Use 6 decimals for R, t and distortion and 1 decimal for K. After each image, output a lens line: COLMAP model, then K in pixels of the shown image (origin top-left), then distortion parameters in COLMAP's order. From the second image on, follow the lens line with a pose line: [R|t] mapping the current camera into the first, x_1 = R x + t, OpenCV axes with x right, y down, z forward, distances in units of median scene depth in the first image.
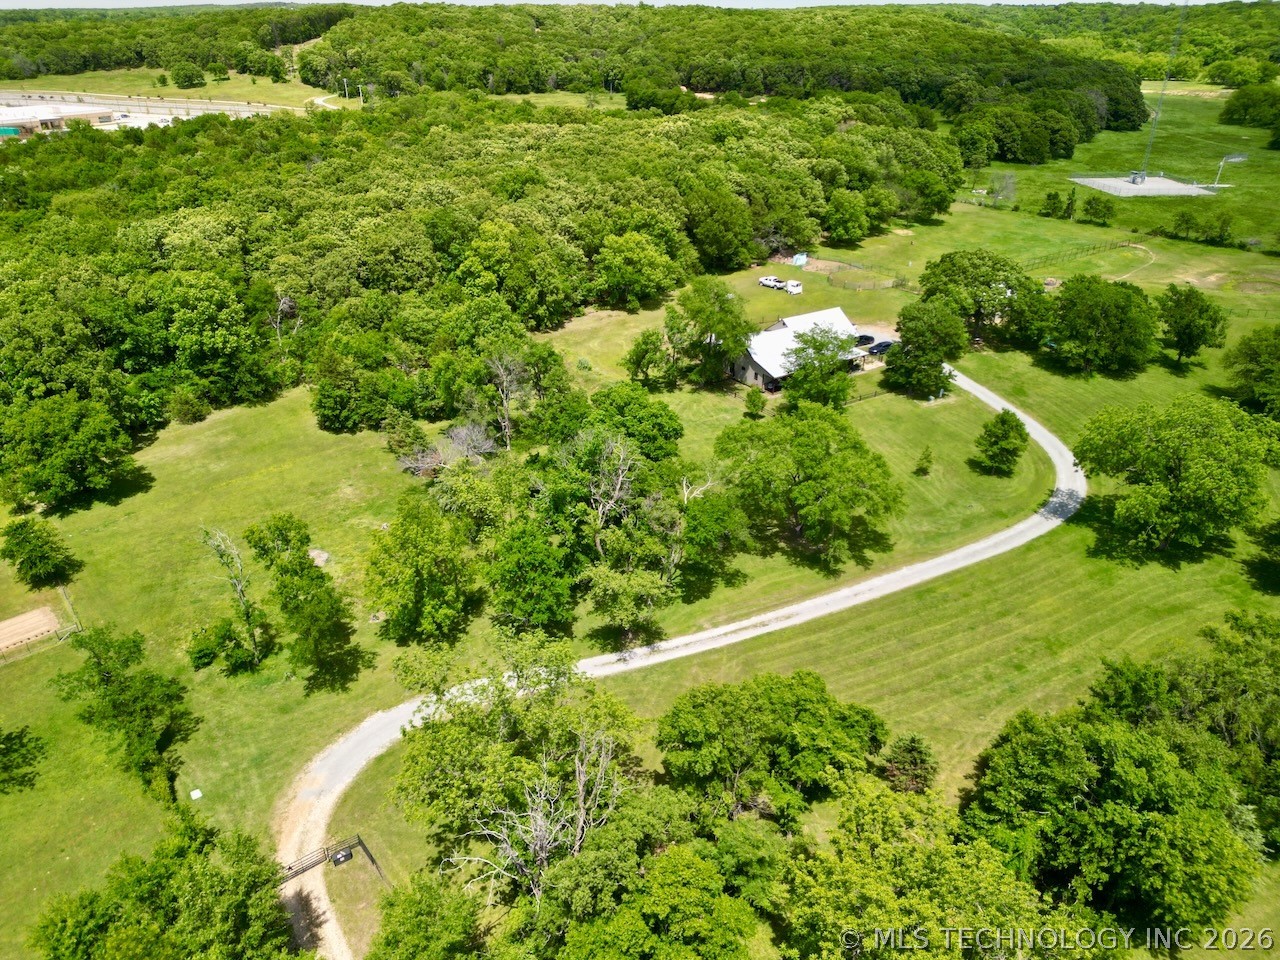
lens RADIAL K [[890.6, 0, 643.1], [0, 890.6, 478.5], [0, 0, 1]] dist [0.092593, -0.092941]
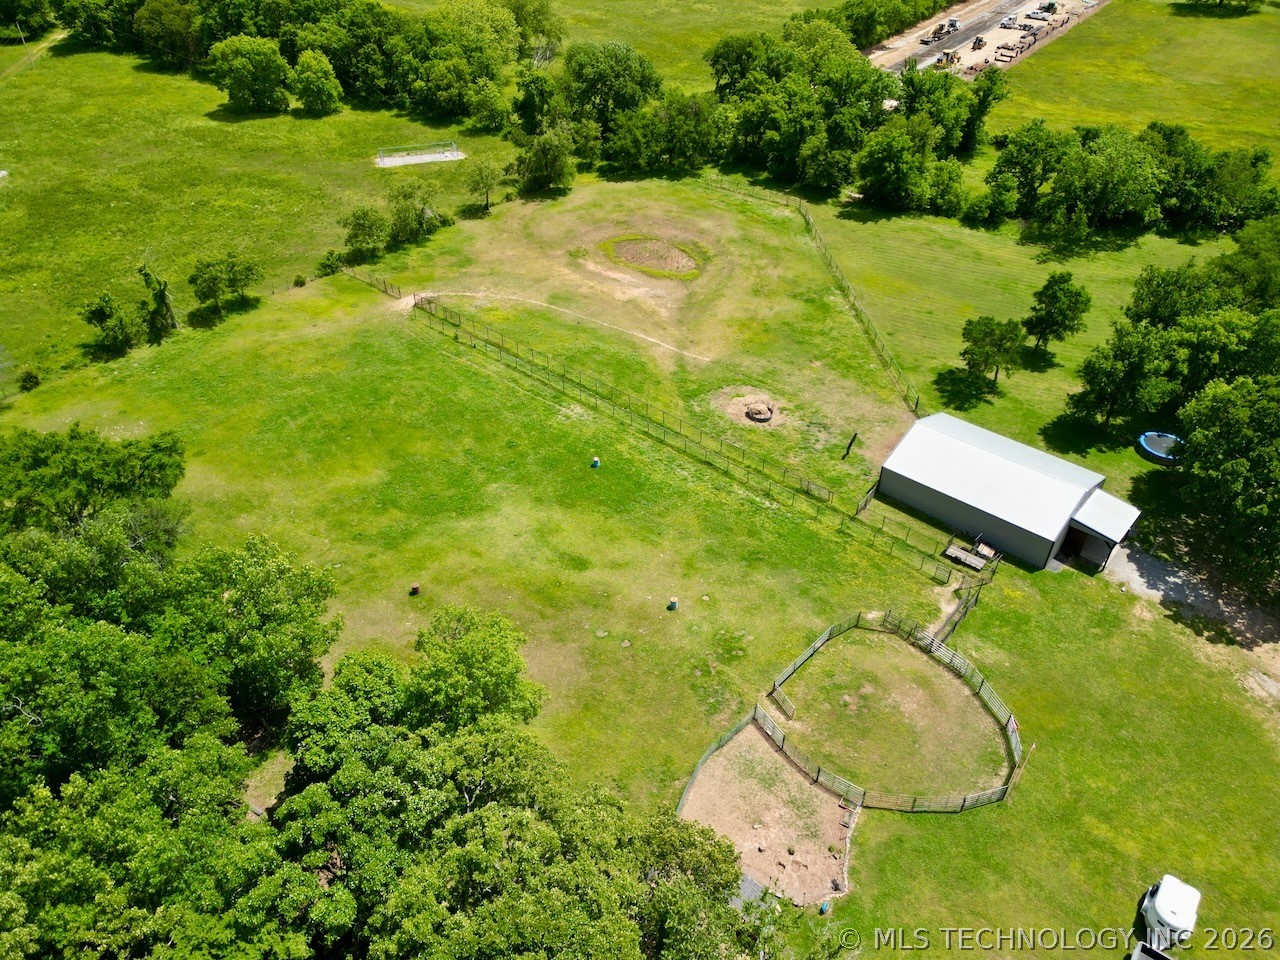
lens RADIAL K [[890.6, 0, 643.1], [0, 890.6, 478.5], [0, 0, 1]] dist [0.092593, -0.092941]
pose [[-0.214119, -0.599670, 0.771070, 0.062746], [0.442480, 0.644199, 0.623874, -0.520499], [-0.870841, 0.474767, 0.127407, 0.997824]]
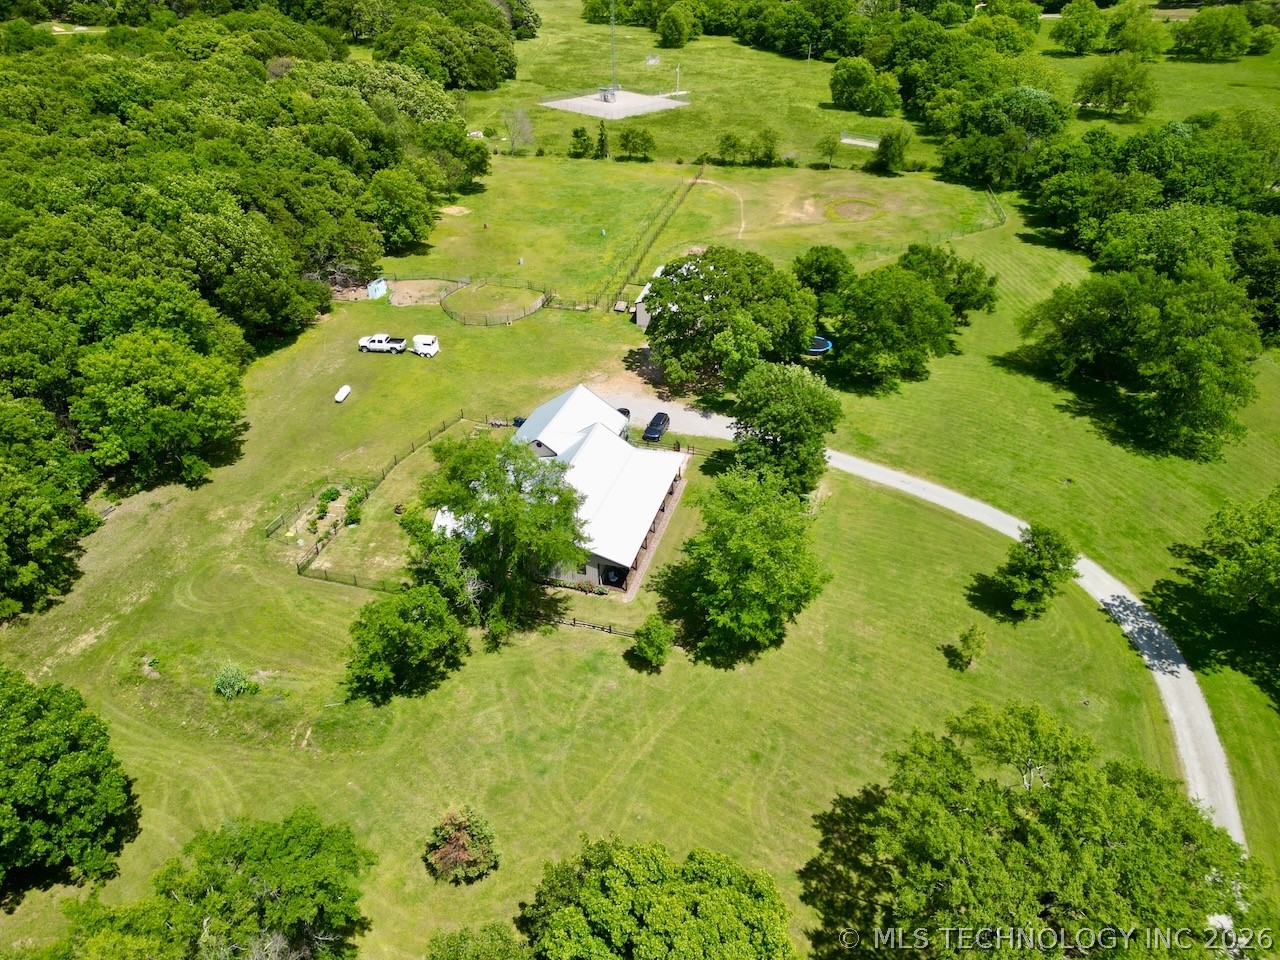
lens RADIAL K [[890.6, 0, 643.1], [0, 890.6, 478.5], [0, 0, 1]] dist [0.092593, -0.092941]
pose [[0.756640, -0.355843, 0.548517, -0.096257], [0.306957, 0.934056, 0.182531, -0.187568], [-0.577298, 0.030261, 0.815972, 0.378268]]
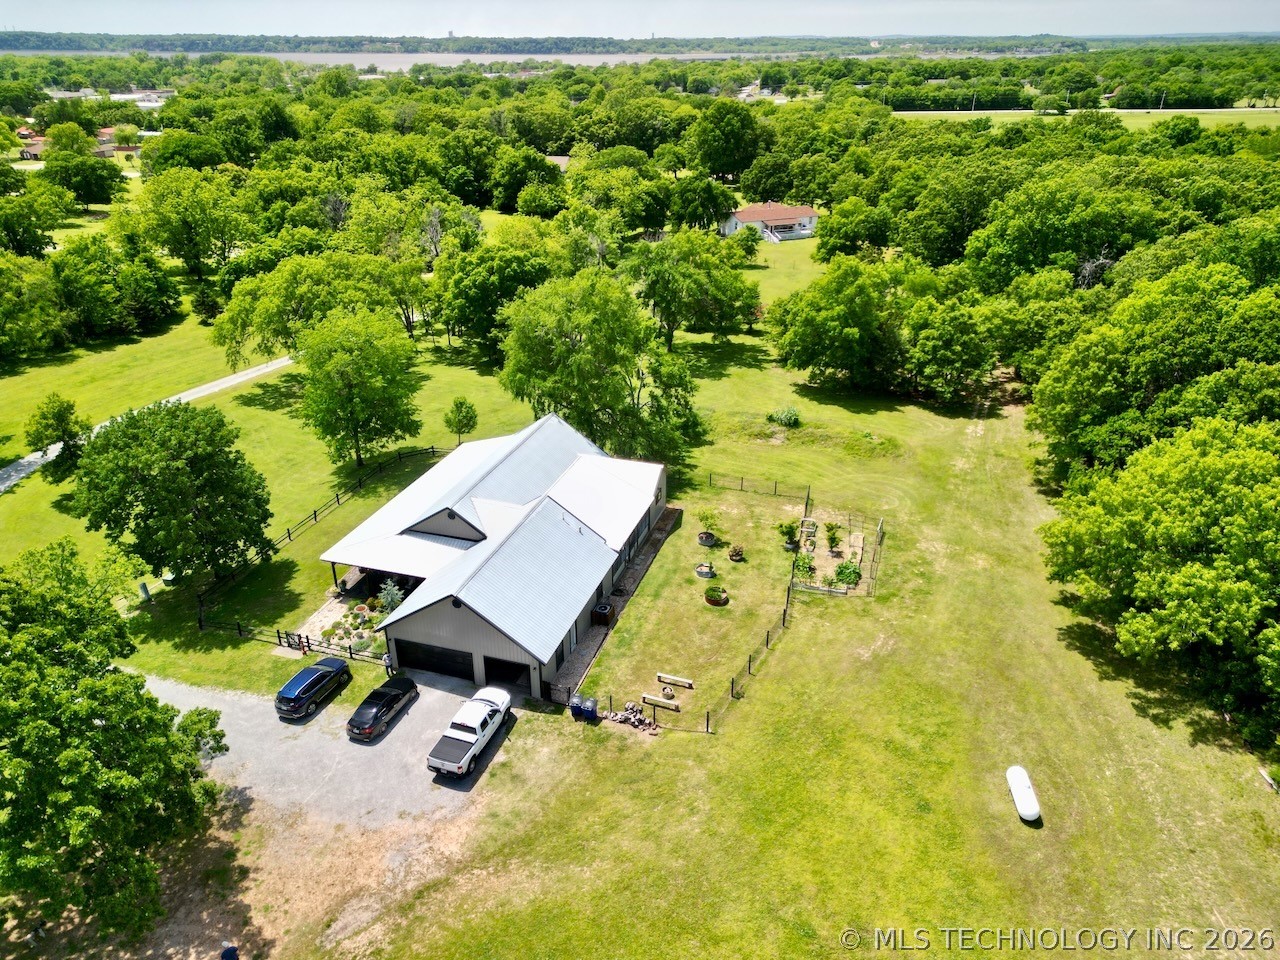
lens RADIAL K [[890.6, 0, 643.1], [0, 890.6, 478.5], [0, 0, 1]] dist [0.092593, -0.092941]
pose [[-0.777471, 0.276035, -0.565105, 0.268759], [-0.284286, 0.647252, 0.707281, -0.374909], [0.561000, 0.710542, -0.424747, 0.924919]]
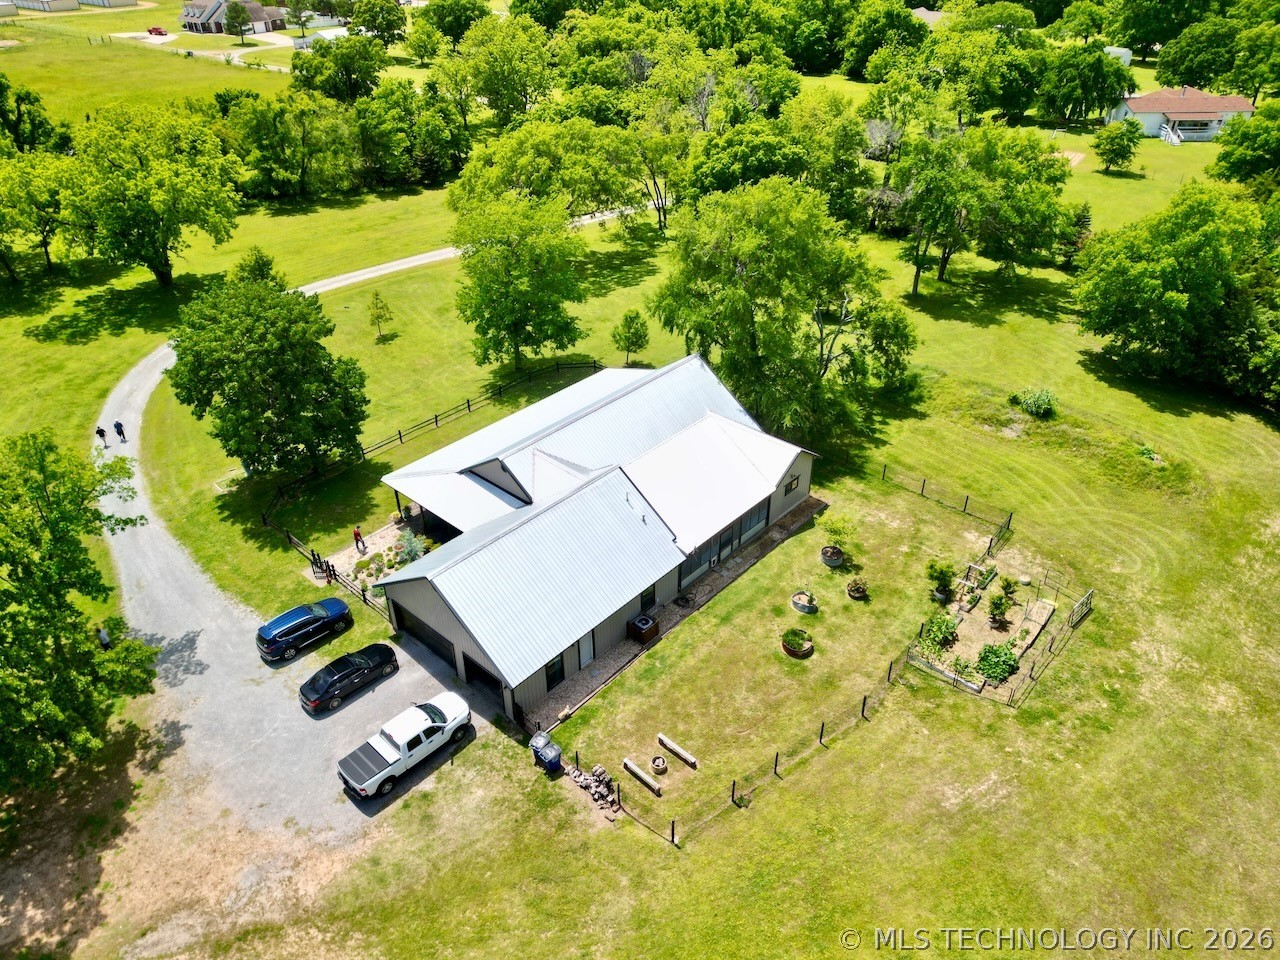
lens RADIAL K [[890.6, 0, 643.1], [0, 890.6, 478.5], [0, 0, 1]] dist [0.092593, -0.092941]
pose [[-0.967217, 0.146863, -0.207179, 0.165633], [-0.108556, 0.498424, 0.860110, -0.357606], [0.229581, 0.854403, -0.466141, 0.900202]]
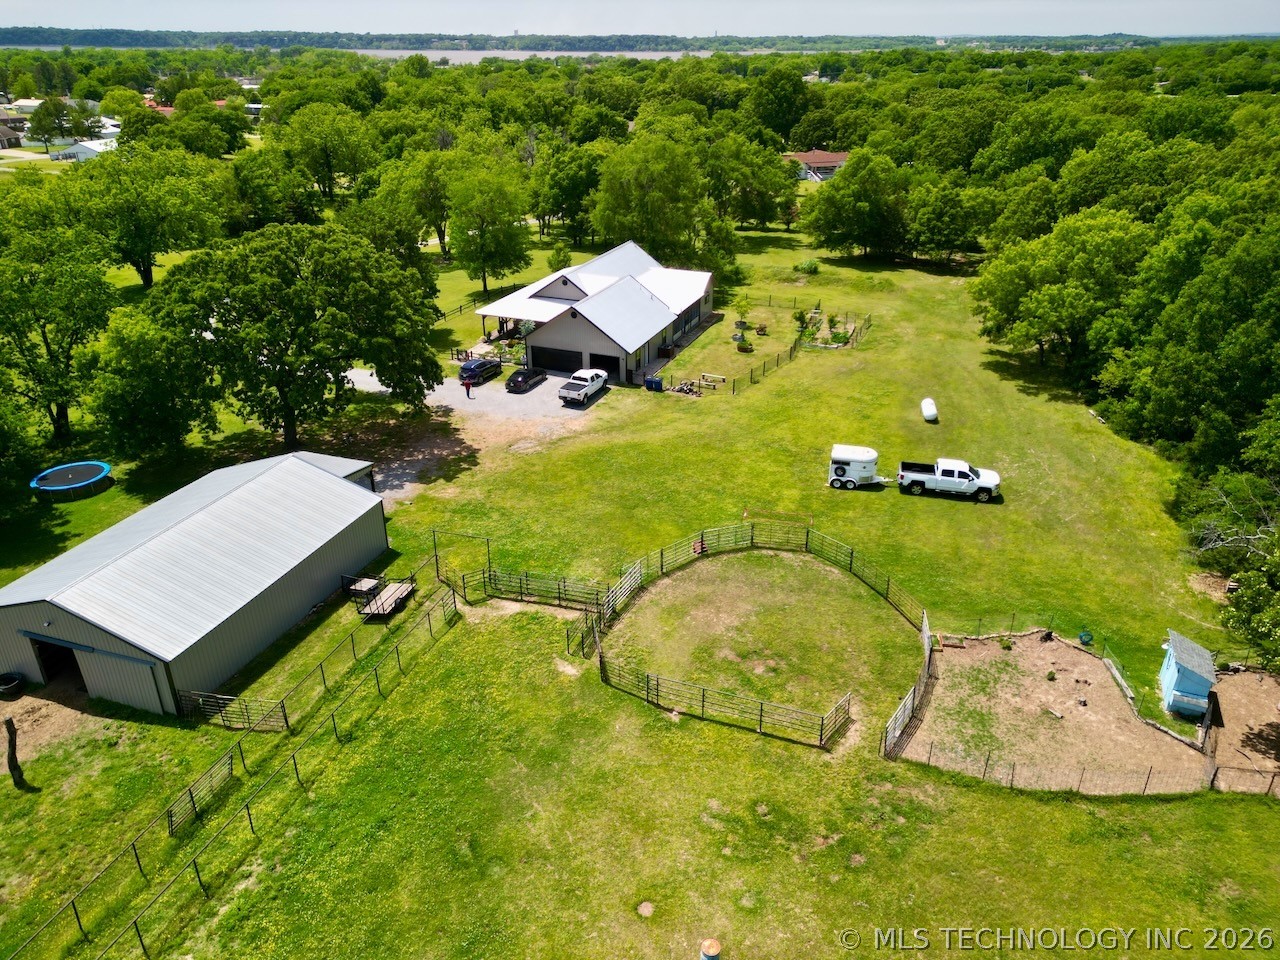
lens RADIAL K [[891.3, 0, 640.0], [0, 891.3, 480.0], [0, 0, 1]] dist [0.082360, -0.067636]
pose [[-0.816954, 0.250678, -0.519372, 0.377407], [-0.264435, 0.637507, 0.723643, -0.402884], [0.512504, 0.728523, -0.454526, 1.062475]]
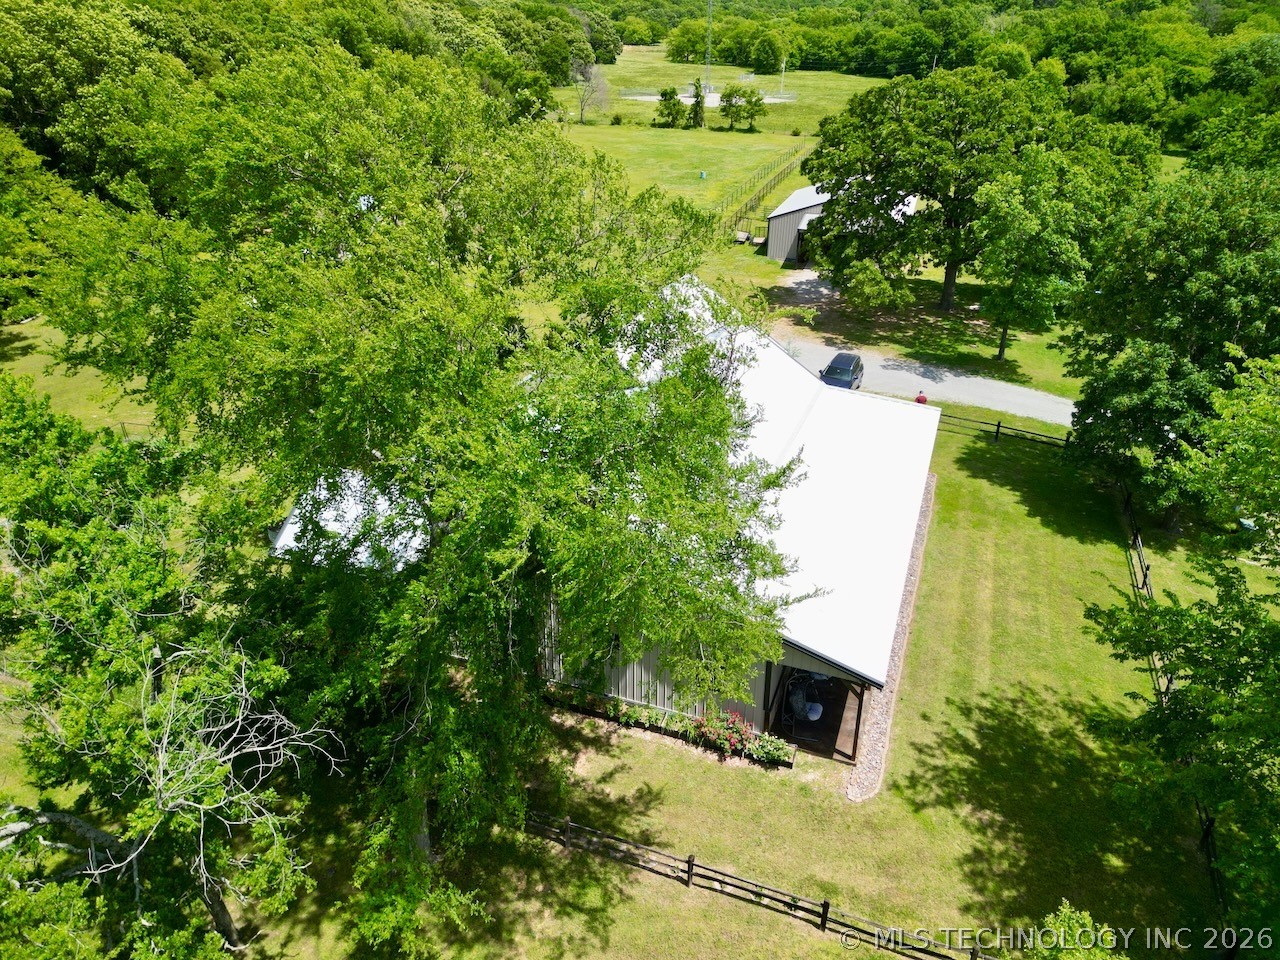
lens RADIAL K [[890.6, 0, 643.1], [0, 890.6, 478.5], [0, 0, 1]] dist [0.092593, -0.092941]
pose [[0.804153, -0.261791, 0.533669, 0.020041], [0.264531, 0.961602, 0.073108, -0.124113], [-0.532316, 0.082382, 0.842527, 0.617637]]
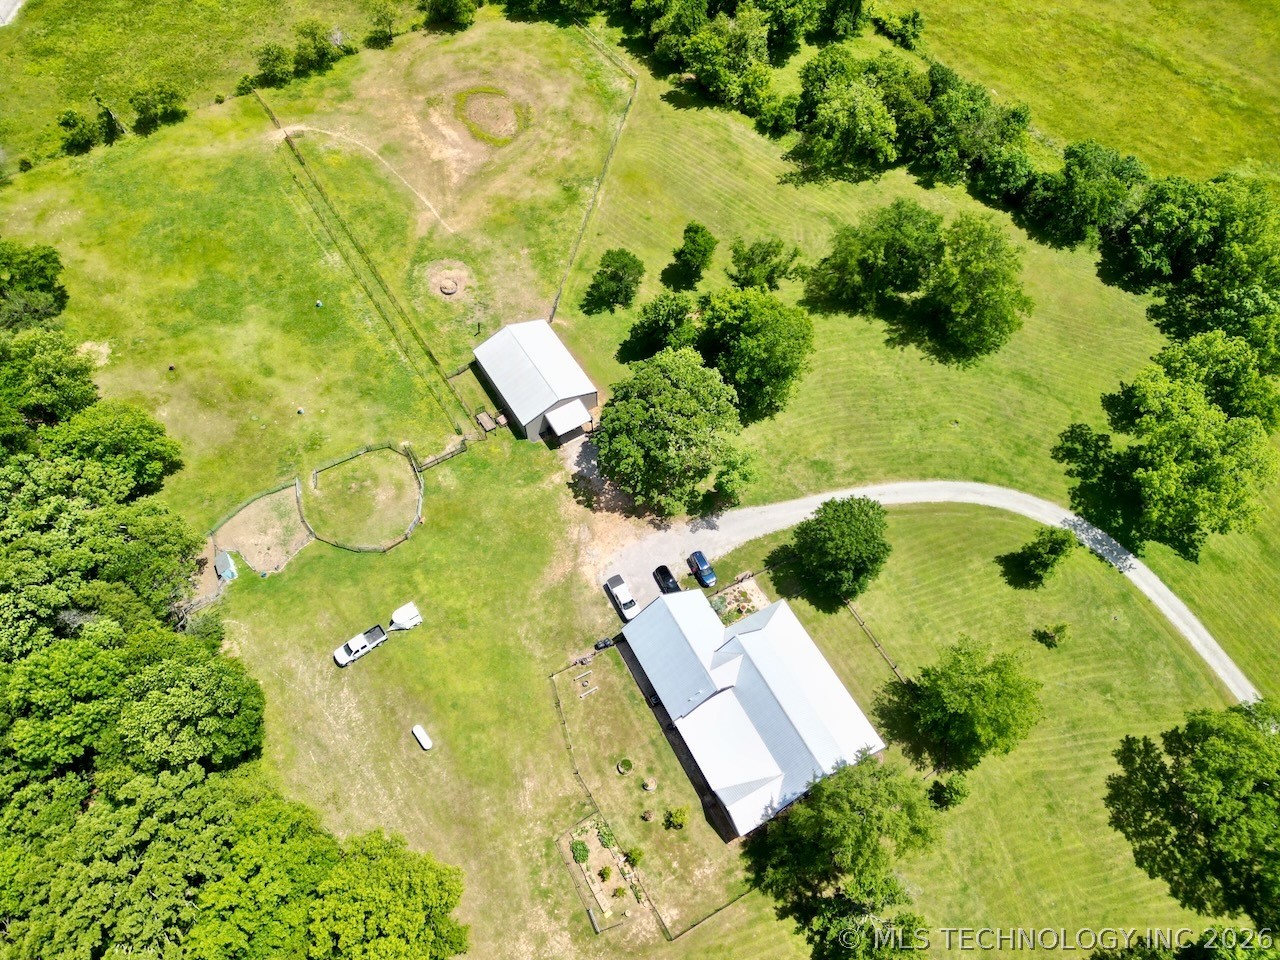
lens RADIAL K [[895.6, 0, 640.0], [0, 895.6, 480.0], [0, 0, 1]] dist [0.069847, -0.051367]
pose [[0.080976, -0.839306, 0.537595, -0.056402], [0.456064, 0.510792, 0.728764, -0.586713], [-0.886255, 0.186165, 0.424140, 0.579596]]
